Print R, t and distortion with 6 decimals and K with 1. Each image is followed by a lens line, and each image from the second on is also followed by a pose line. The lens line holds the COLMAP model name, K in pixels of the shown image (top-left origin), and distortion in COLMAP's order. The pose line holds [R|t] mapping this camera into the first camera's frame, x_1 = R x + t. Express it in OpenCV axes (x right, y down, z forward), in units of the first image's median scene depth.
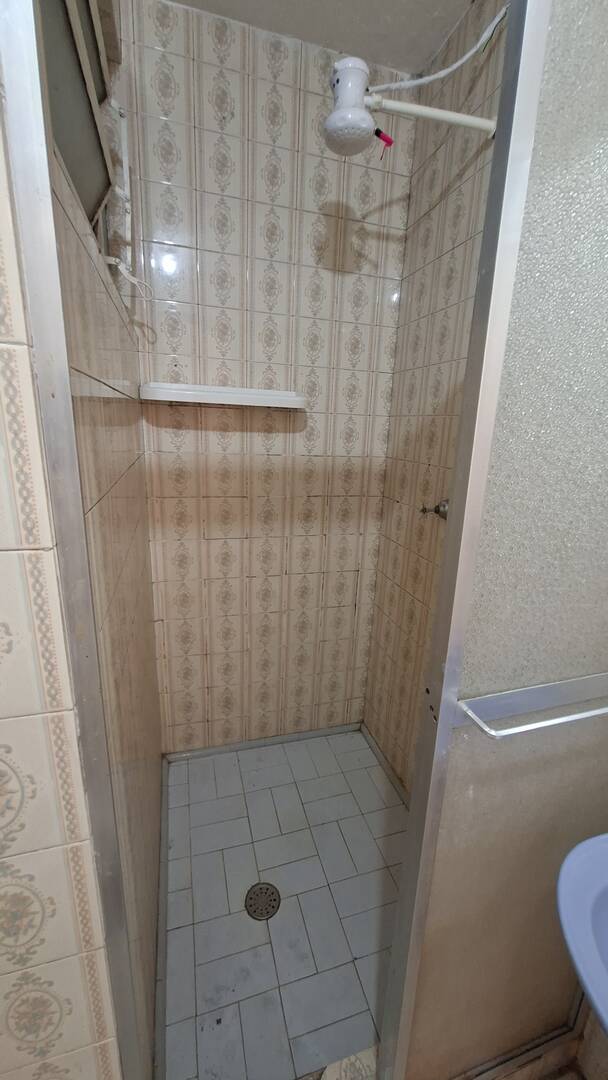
lens RADIAL K [[427.7, 0, 310.2], [0, 427.7, 543.5], [0, 0, 1]] dist [-0.010581, 0.003207]
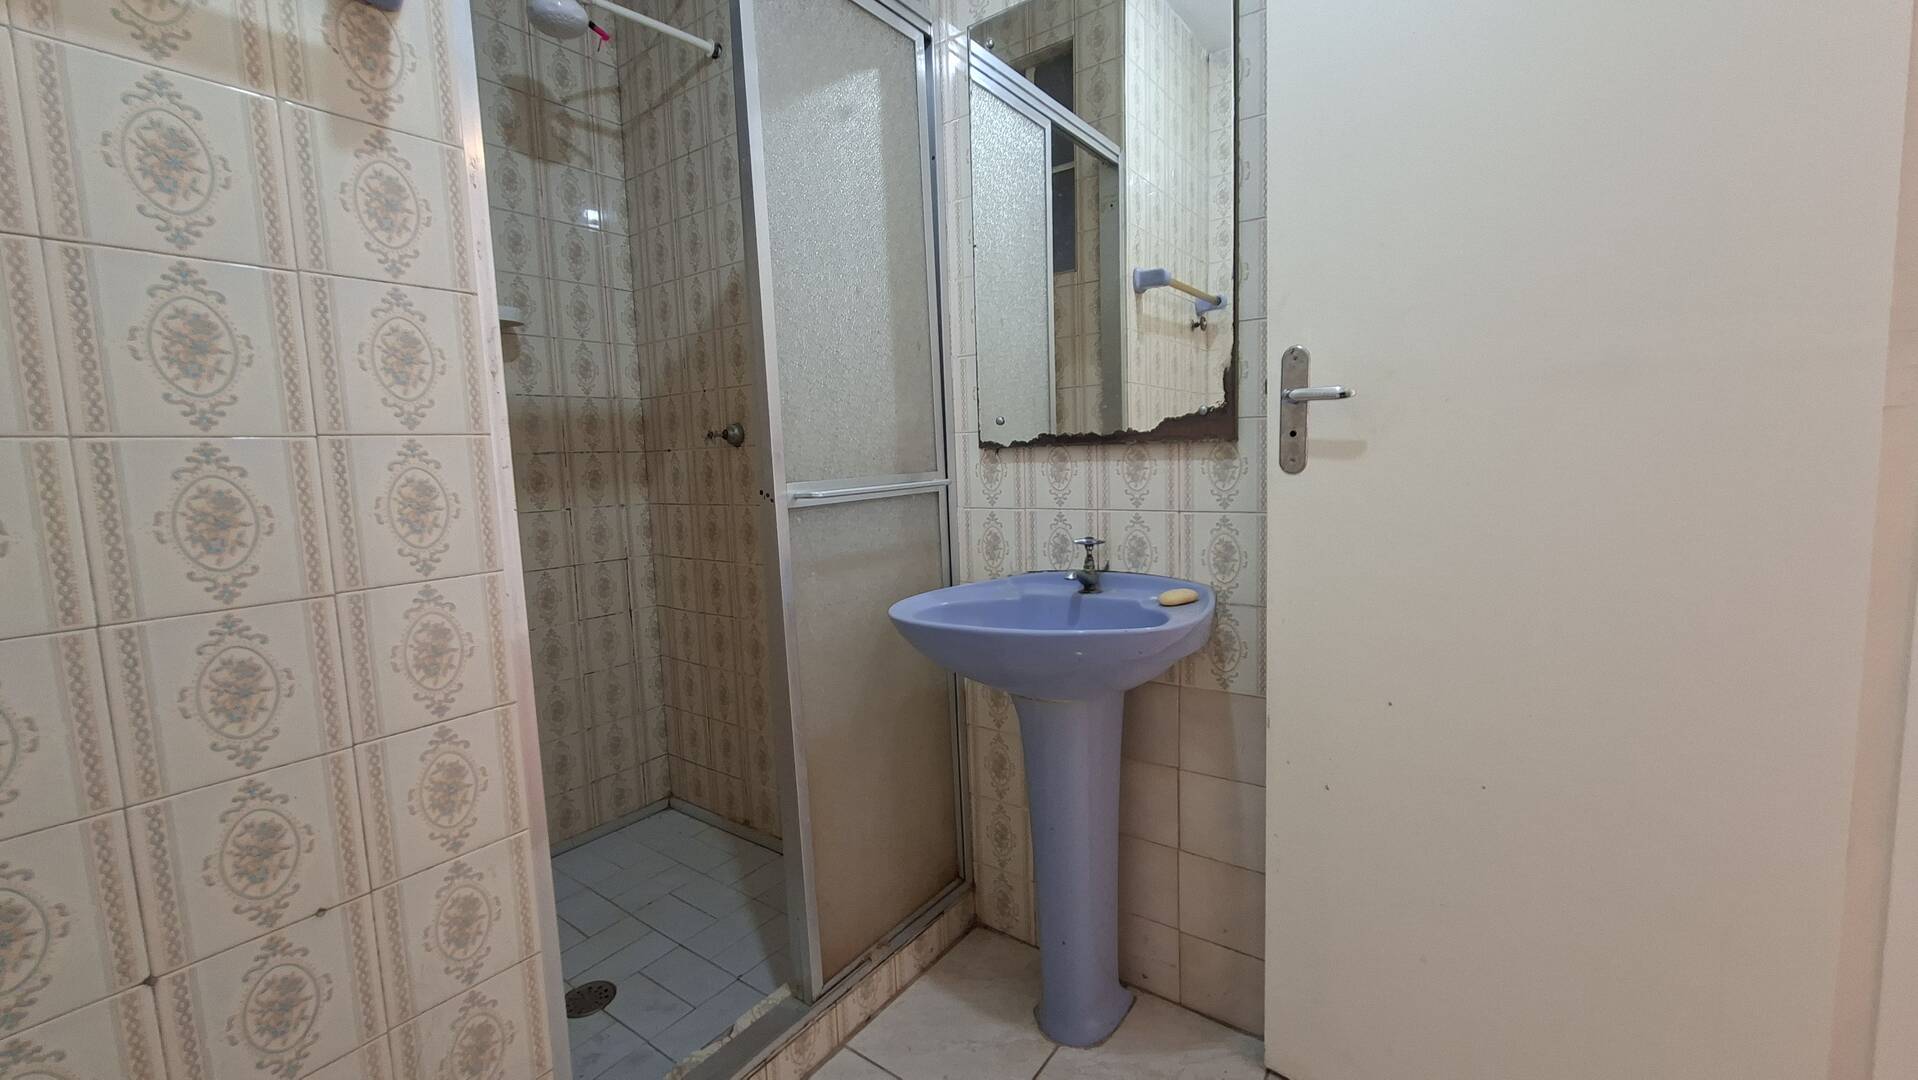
lens RADIAL K [[759.5, 0, 965.7], [0, 759.5, 530.5], [0, 0, 1]] dist [-0.010581, 0.003207]
pose [[0.794645, -0.127923, 0.593443, -0.216647], [0.226072, 0.969592, -0.093713, 0.316911], [-0.563410, 0.208629, 0.799401, -0.389373]]
